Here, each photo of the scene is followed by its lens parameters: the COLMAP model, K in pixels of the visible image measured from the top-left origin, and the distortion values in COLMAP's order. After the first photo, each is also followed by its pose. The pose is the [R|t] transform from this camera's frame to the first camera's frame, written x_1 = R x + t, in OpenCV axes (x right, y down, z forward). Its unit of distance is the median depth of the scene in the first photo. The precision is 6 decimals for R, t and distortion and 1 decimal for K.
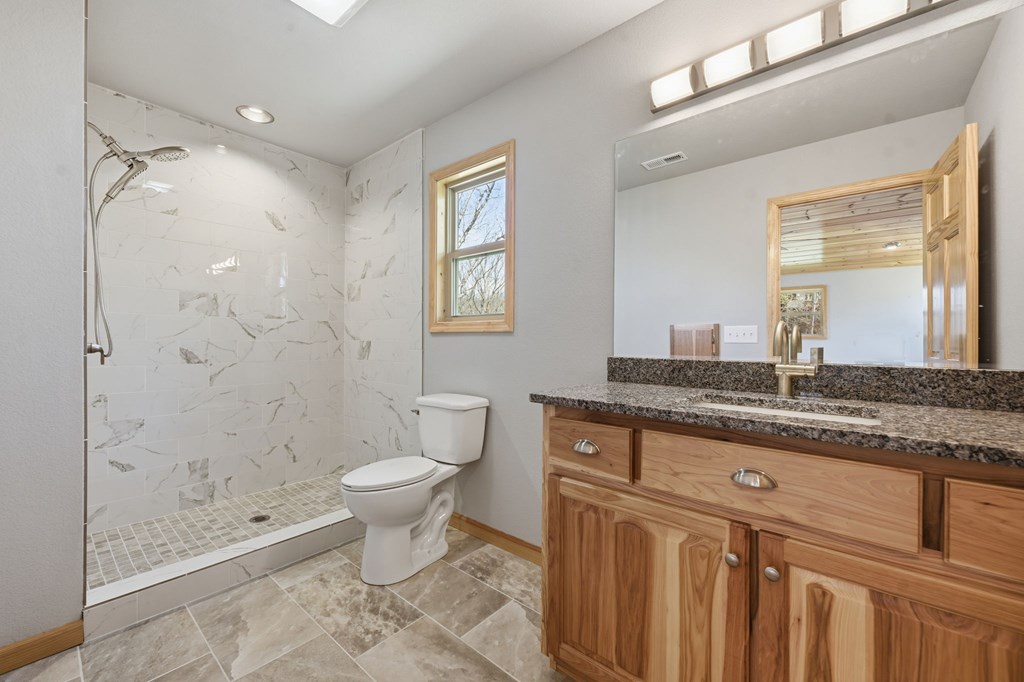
lens RADIAL K [[407.6, 0, 506.3], [0, 407.6, 341.8], [0, 0, 1]] dist [0.000736, 0.000119]
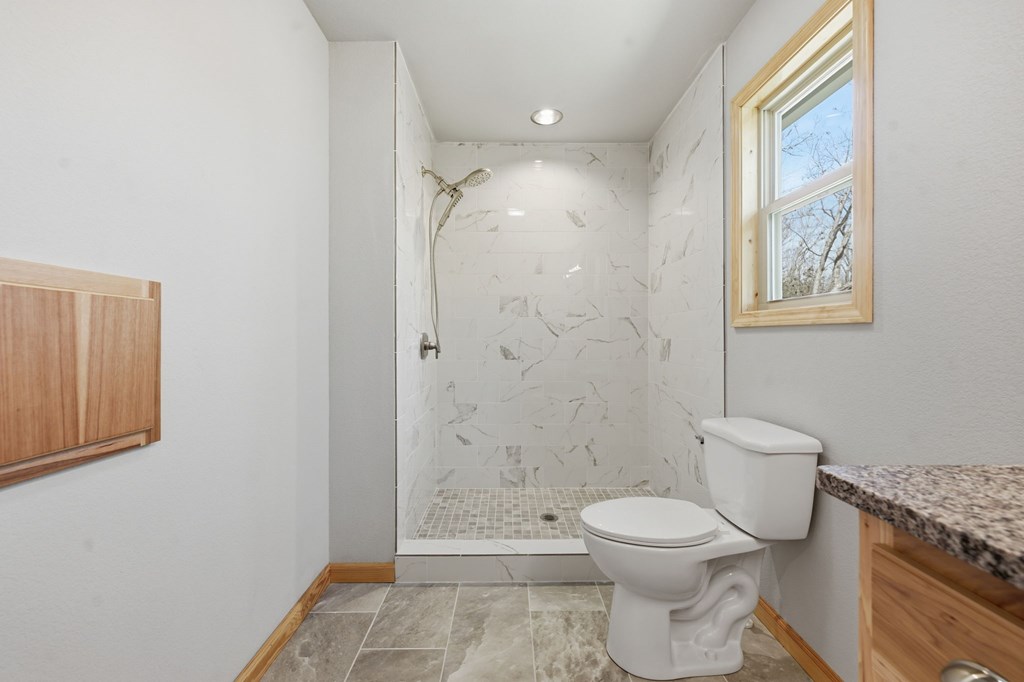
lens RADIAL K [[410.5, 0, 512.6], [0, 410.5, 335.7], [0, 0, 1]] dist [0.000435, -0.000095]
pose [[0.667942, -0.007531, -0.744175, 0.095775], [0.002423, 0.999966, -0.007944, -0.003988], [0.744209, 0.003502, 0.667937, 0.281985]]
